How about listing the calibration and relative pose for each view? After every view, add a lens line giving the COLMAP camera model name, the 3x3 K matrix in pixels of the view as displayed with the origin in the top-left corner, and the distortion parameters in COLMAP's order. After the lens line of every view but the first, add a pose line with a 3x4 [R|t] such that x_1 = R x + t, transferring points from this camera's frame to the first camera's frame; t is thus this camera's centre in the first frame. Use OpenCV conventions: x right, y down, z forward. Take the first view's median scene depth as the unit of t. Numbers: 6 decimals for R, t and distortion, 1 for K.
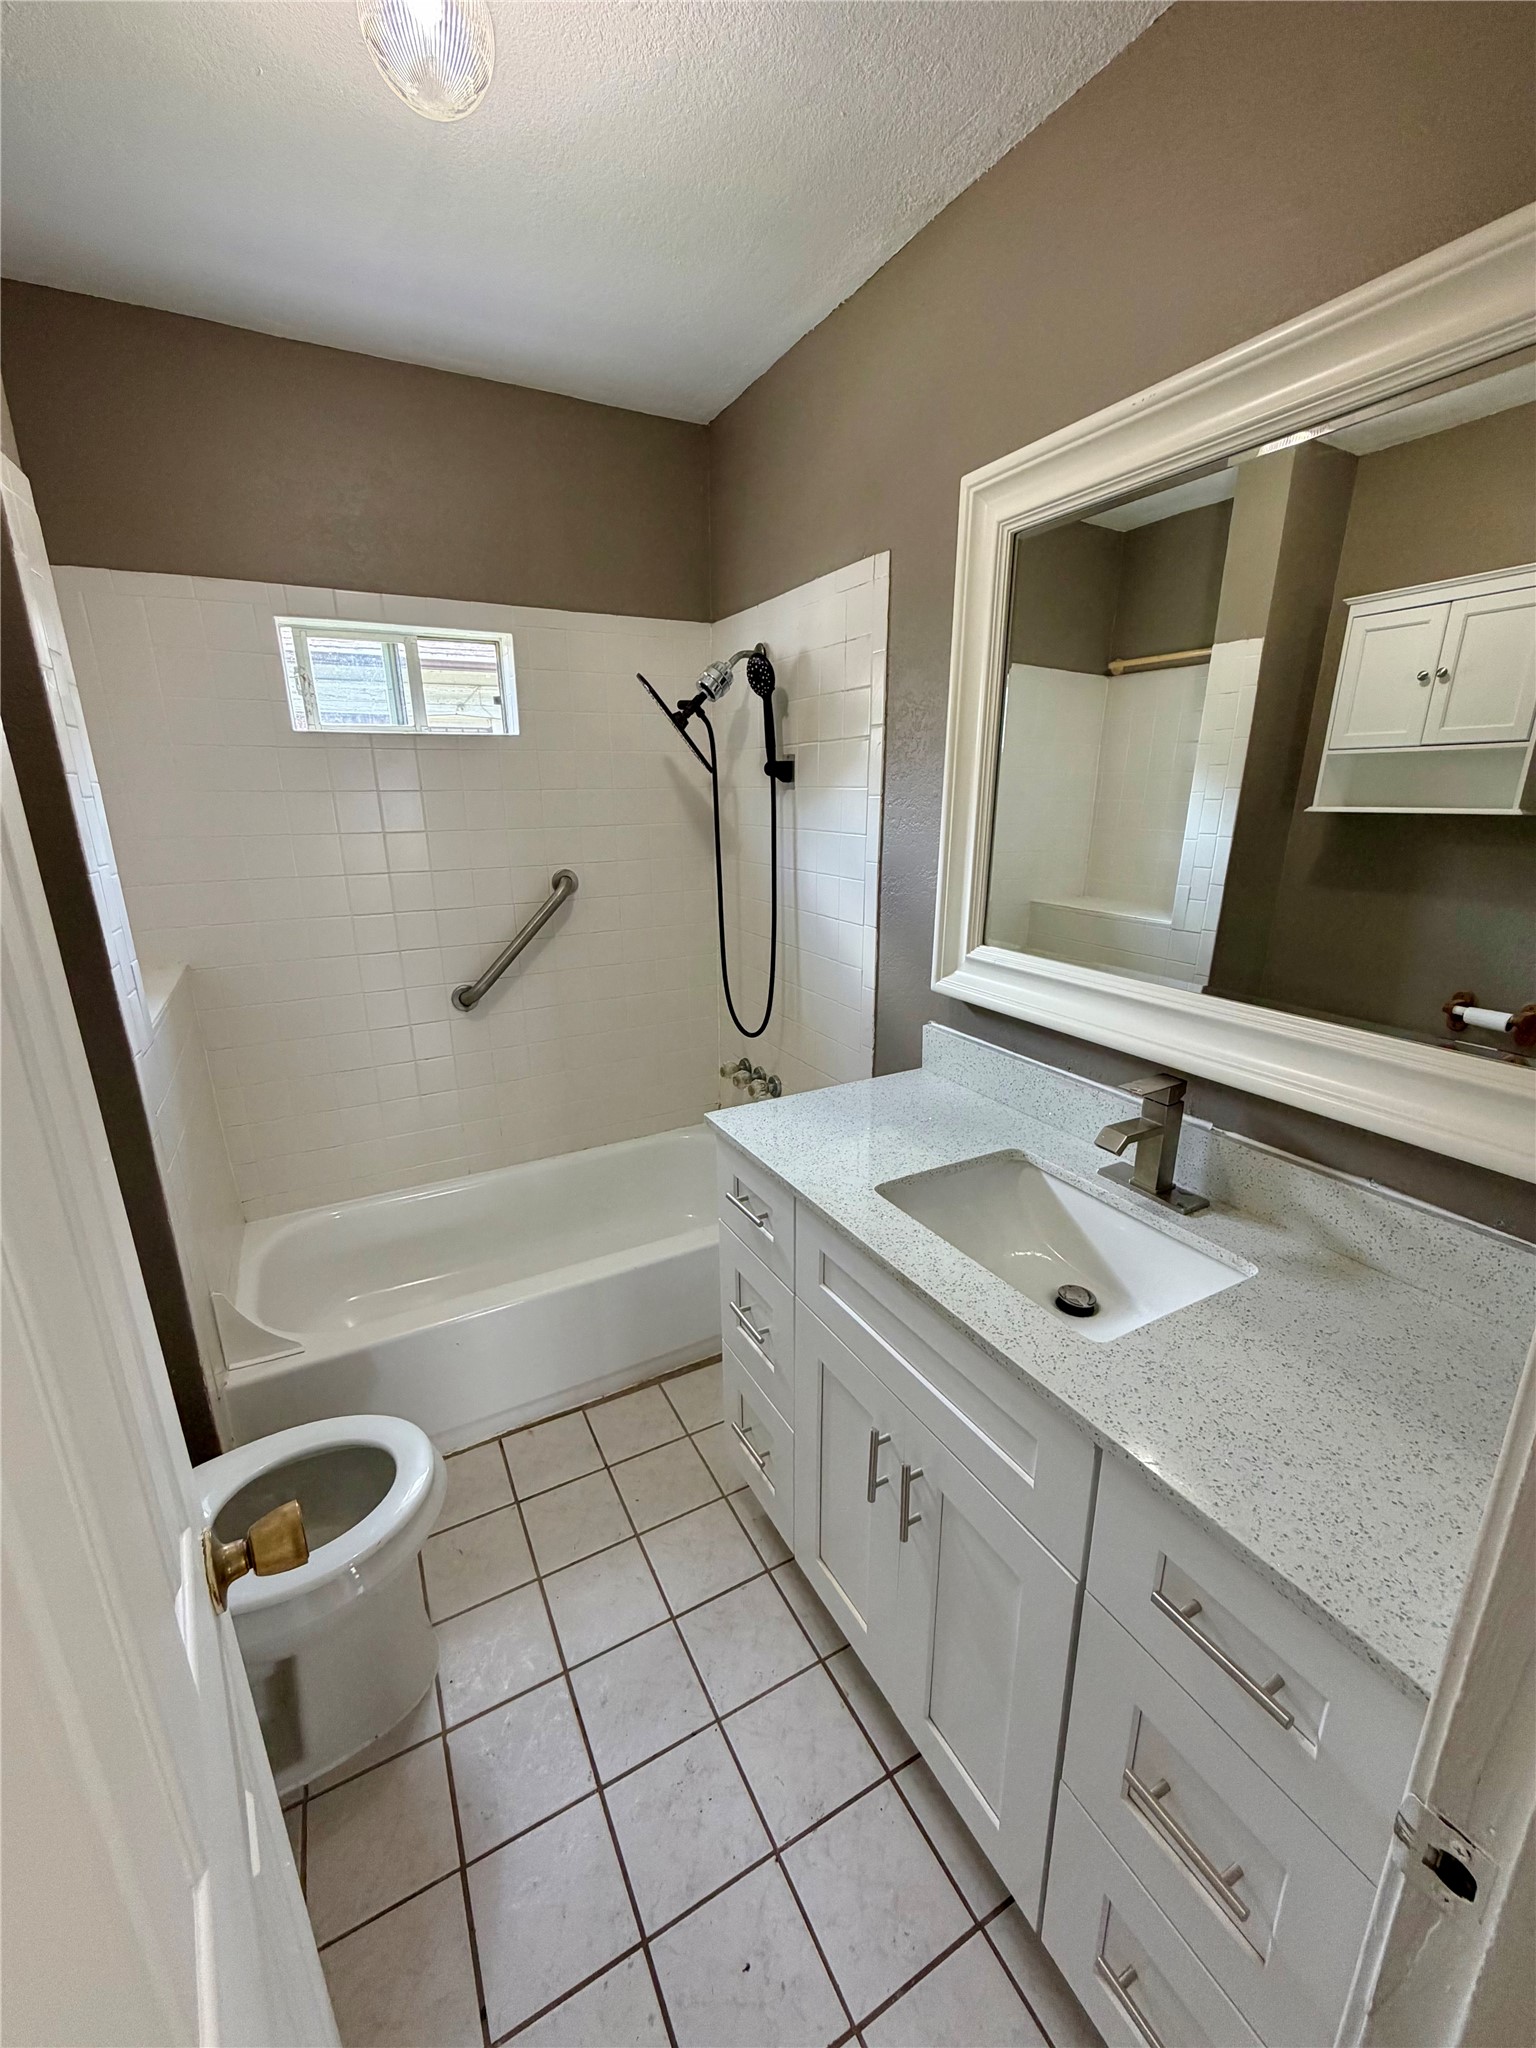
lens RADIAL K [[816.8, 0, 774.0], [0, 816.8, 1021.0], [0, 0, 1]] dist [-0.000527, 0.000050]
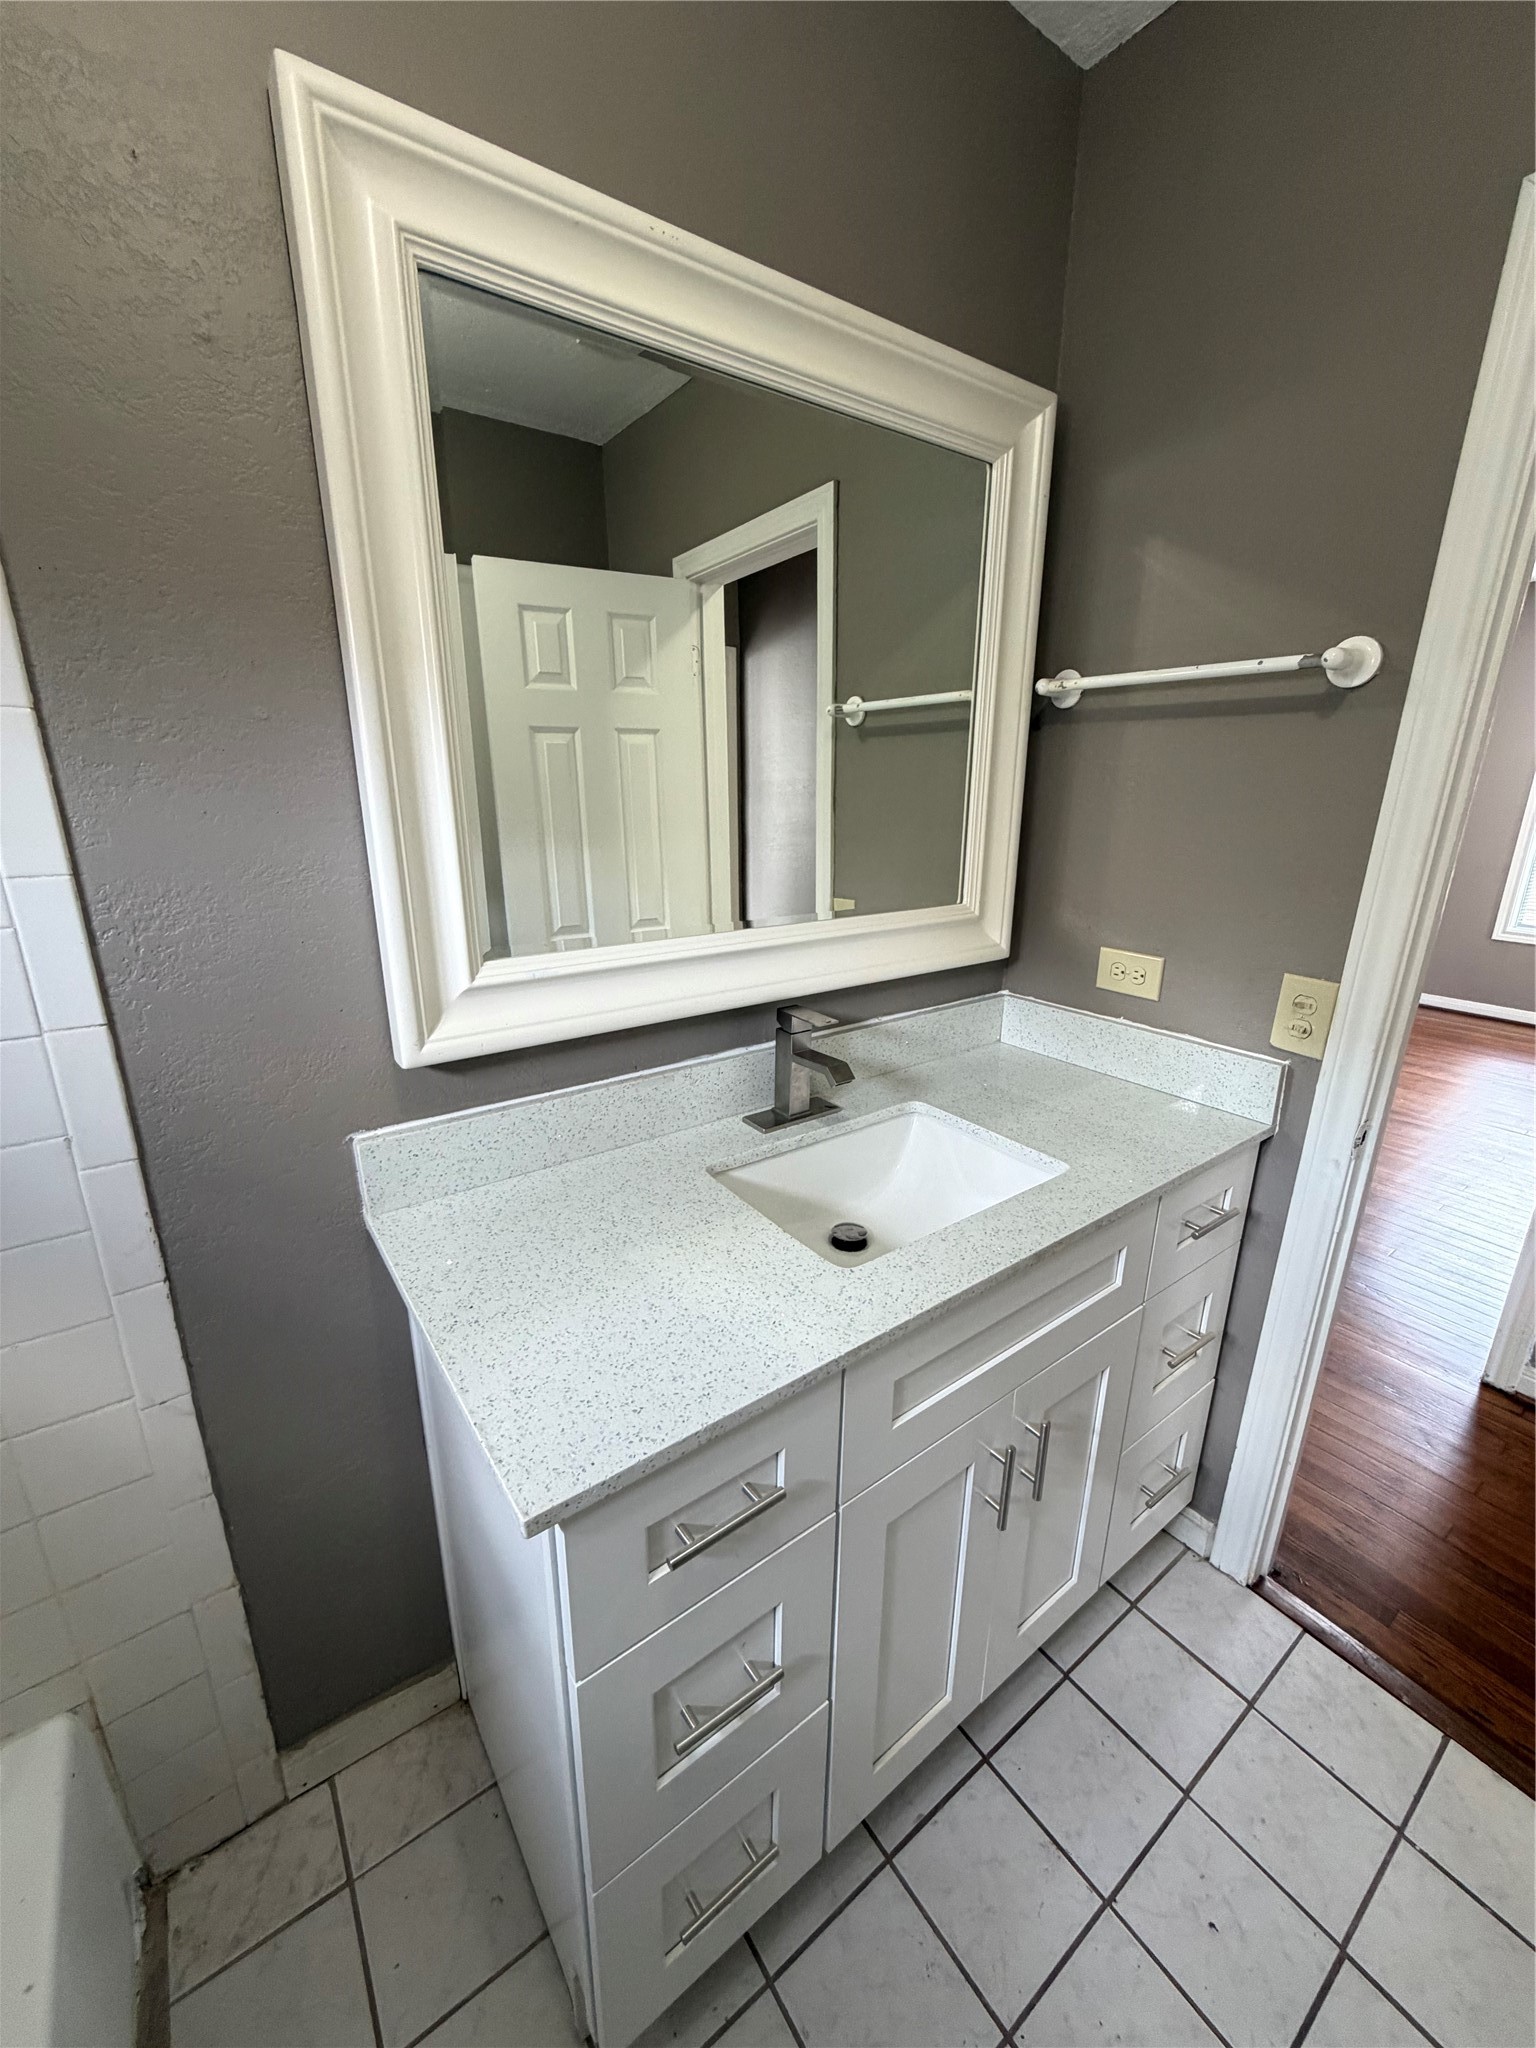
lens RADIAL K [[816.8, 0, 771.6], [0, 816.8, 1024.8], [0, 0, 1]] dist [-0.000527, 0.000050]
pose [[-0.110267, -0.291291, 0.950258, -0.424531], [0.271045, 0.911037, 0.310720, -0.200086], [-0.956230, 0.291825, -0.021504, 0.873610]]
